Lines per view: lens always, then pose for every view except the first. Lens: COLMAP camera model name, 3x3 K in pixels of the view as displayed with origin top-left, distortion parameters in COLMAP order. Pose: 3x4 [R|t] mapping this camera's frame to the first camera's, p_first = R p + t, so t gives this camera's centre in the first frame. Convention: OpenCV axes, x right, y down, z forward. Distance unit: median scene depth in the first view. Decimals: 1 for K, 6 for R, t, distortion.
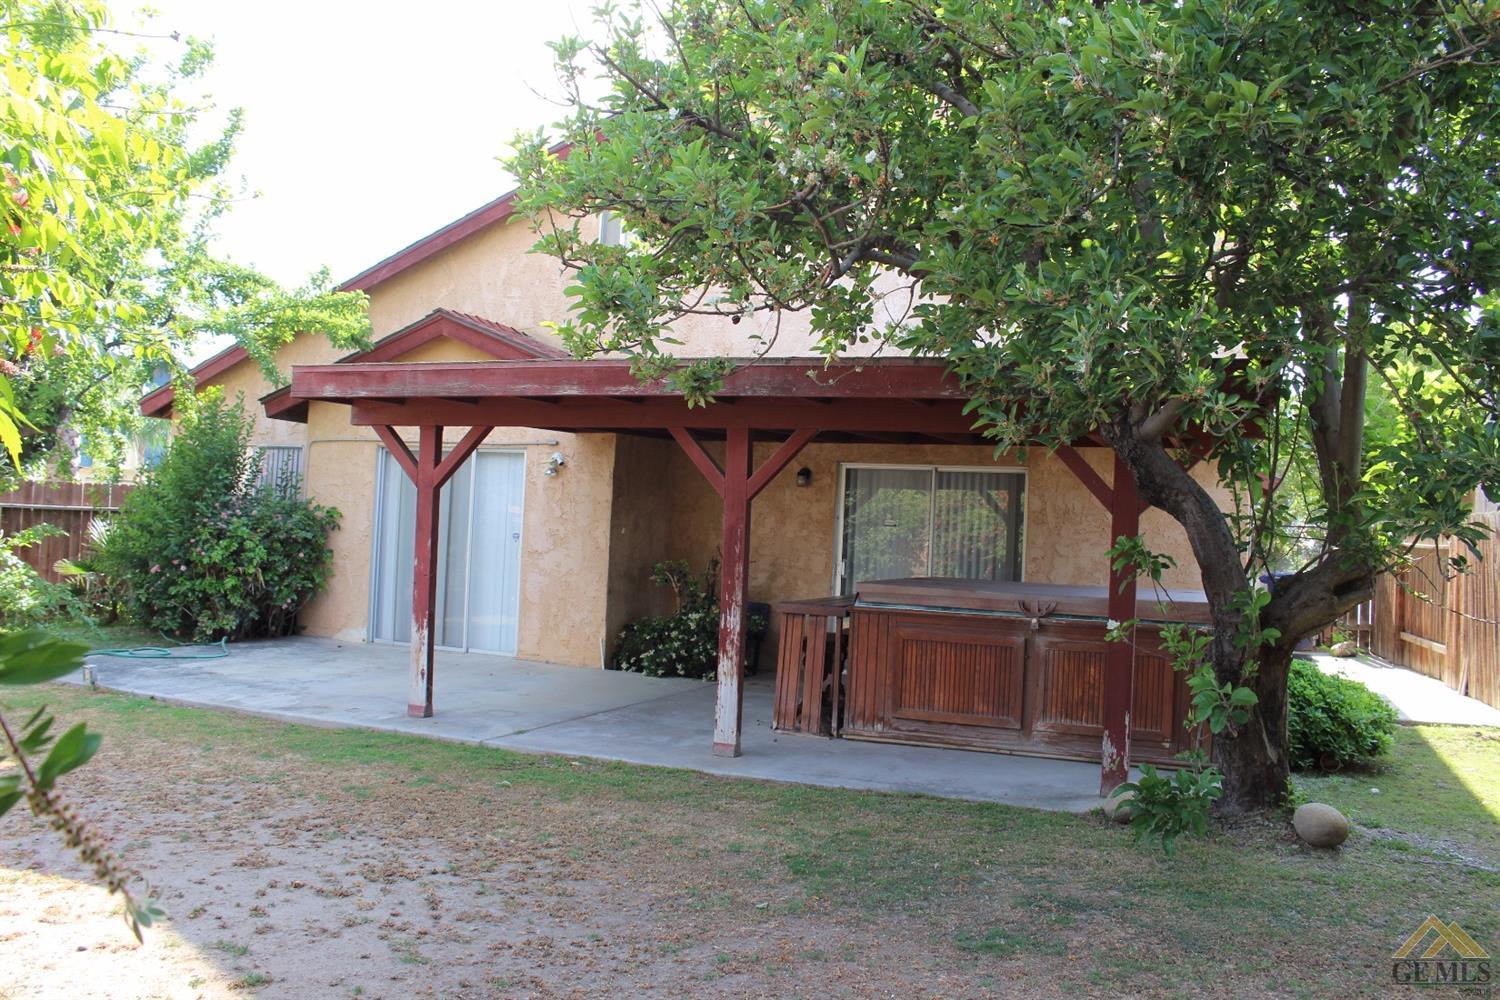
lens RADIAL K [[1233.5, 0, 750.5], [0, 1233.5, 491.1], [0, 0, 1]] dist [-0.150955, 0.123615]
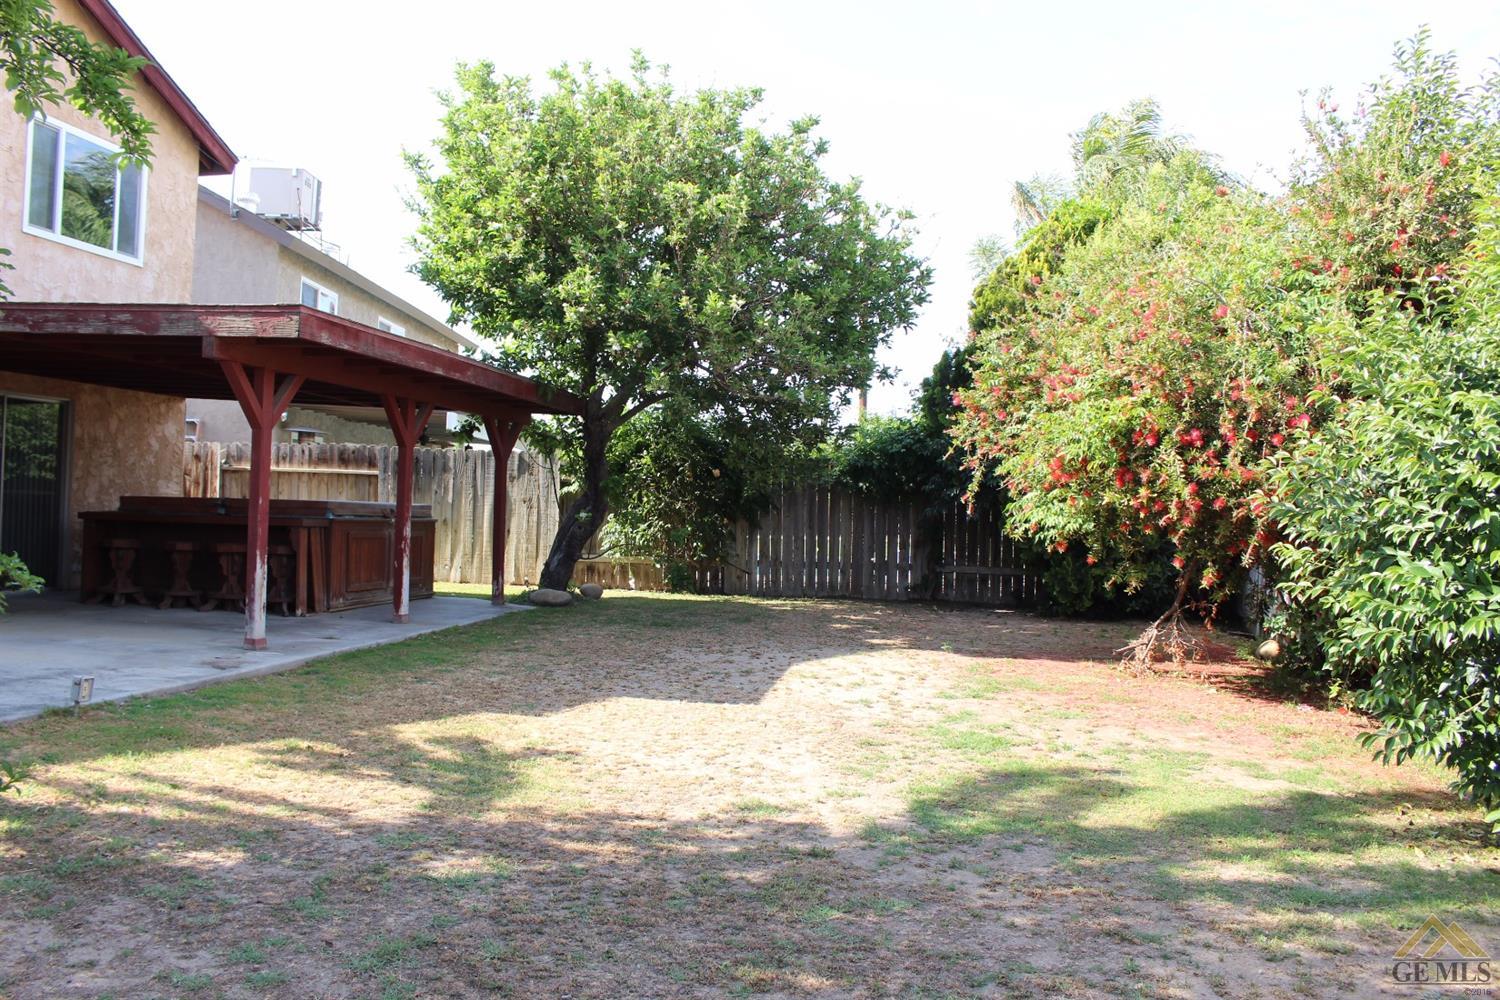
lens RADIAL K [[1232.6, 0, 750.0], [0, 1232.6, 500.0], [0, 0, 1]] dist [-0.165790, 0.123619]
pose [[-0.209598, -0.040636, 0.976943, -0.980014], [-0.068795, 0.997273, 0.026722, 0.001348], [-0.975365, -0.061608, -0.211822, 0.587572]]
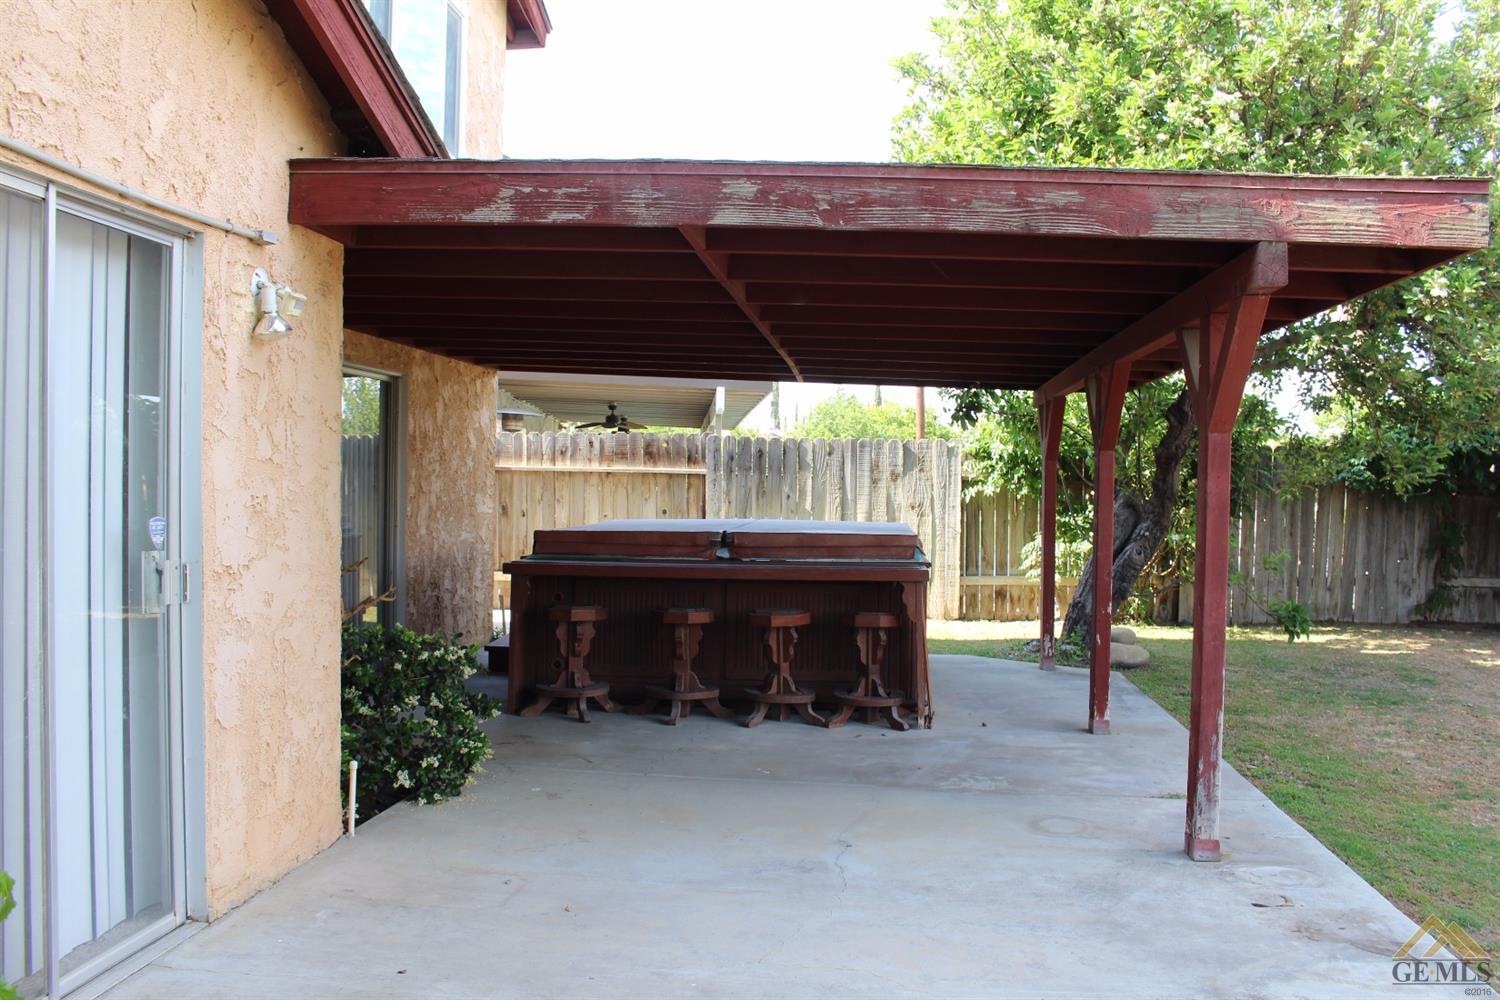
lens RADIAL K [[1233.5, 0, 750.5], [0, 1233.5, 491.1], [0, 0, 1]] dist [-0.150955, 0.123615]
pose [[-0.276892, -0.054159, 0.959373, -0.520391], [-0.053950, 0.997712, 0.040753, 0.009248], [-0.959385, -0.040474, -0.279181, 0.973553]]
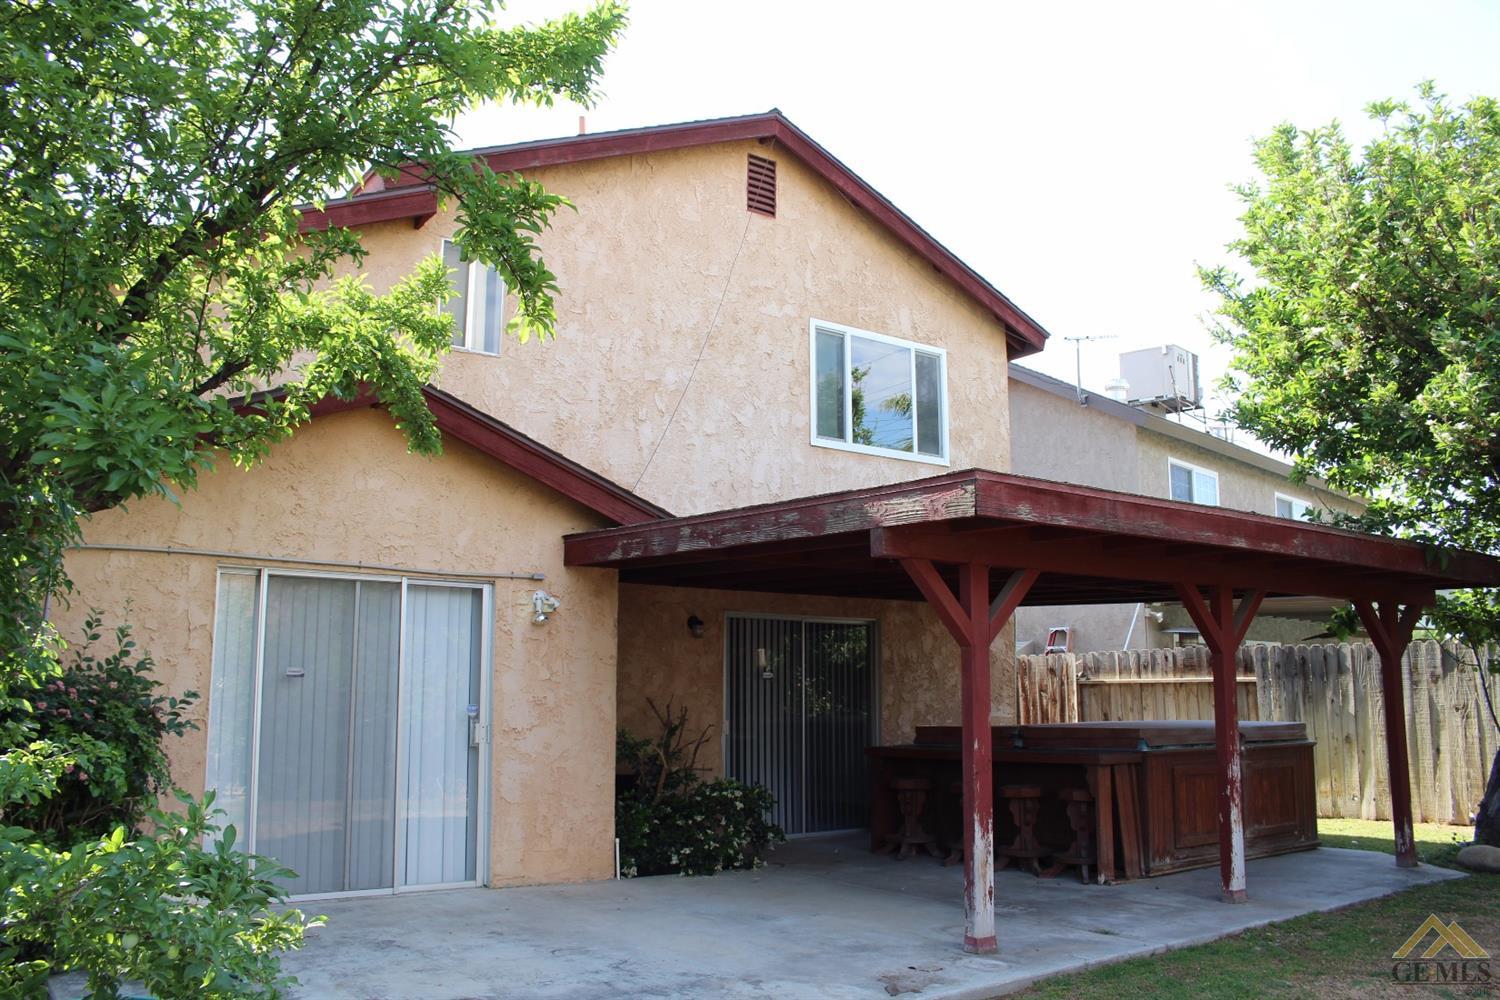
lens RADIAL K [[1233.5, 0, 750.5], [0, 1233.5, 491.1], [0, 0, 1]] dist [-0.150955, 0.123615]
pose [[0.521687, 0.099200, 0.847350, -0.723103], [-0.004988, 0.993555, -0.113246, -0.008109], [-0.853123, 0.054852, 0.518819, 0.521197]]
